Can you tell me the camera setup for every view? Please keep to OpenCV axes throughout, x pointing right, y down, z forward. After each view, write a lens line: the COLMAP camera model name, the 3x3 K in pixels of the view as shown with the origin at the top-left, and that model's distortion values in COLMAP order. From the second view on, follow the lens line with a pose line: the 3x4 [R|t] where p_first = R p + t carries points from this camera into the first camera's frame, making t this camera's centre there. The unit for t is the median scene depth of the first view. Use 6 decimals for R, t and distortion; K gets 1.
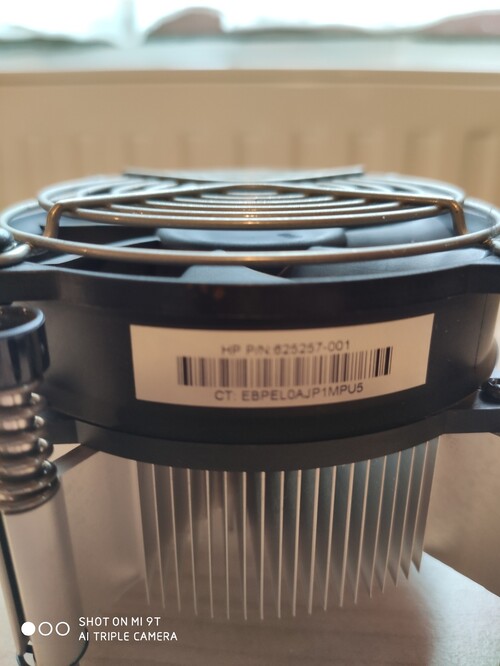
lens RADIAL K [[531.9, 0, 250.0], [0, 531.9, 333.0], [0, 0, 1]] dist [0.071419, -0.213507]
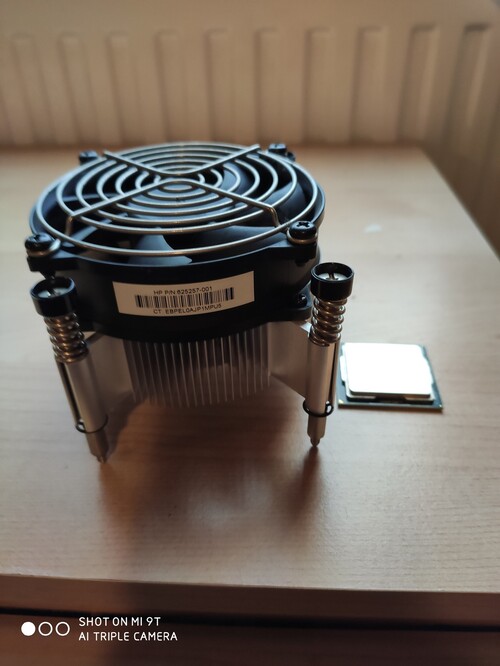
lens RADIAL K [[531.9, 0, 250.0], [0, 531.9, 333.0], [0, 0, 1]] dist [0.071419, -0.213507]
pose [[0.999657, -0.024833, -0.008292, 0.357607], [0.026148, 0.962894, 0.268612, -0.388443], [0.001314, -0.268736, 0.963213, -1.188071]]
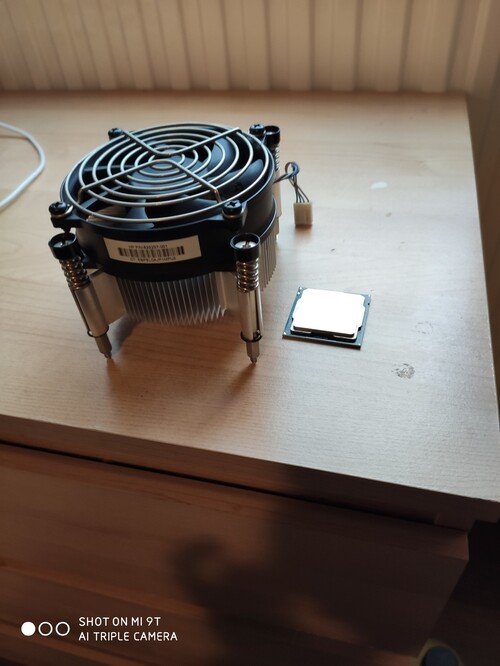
lens RADIAL K [[531.9, 0, 250.0], [0, 531.9, 333.0], [0, 0, 1]] dist [0.071419, -0.213507]
pose [[0.976239, 0.072250, -0.204298, 1.363270], [0.015263, 0.917513, 0.397412, -0.764932], [0.216159, -0.391088, 0.894609, -1.969201]]
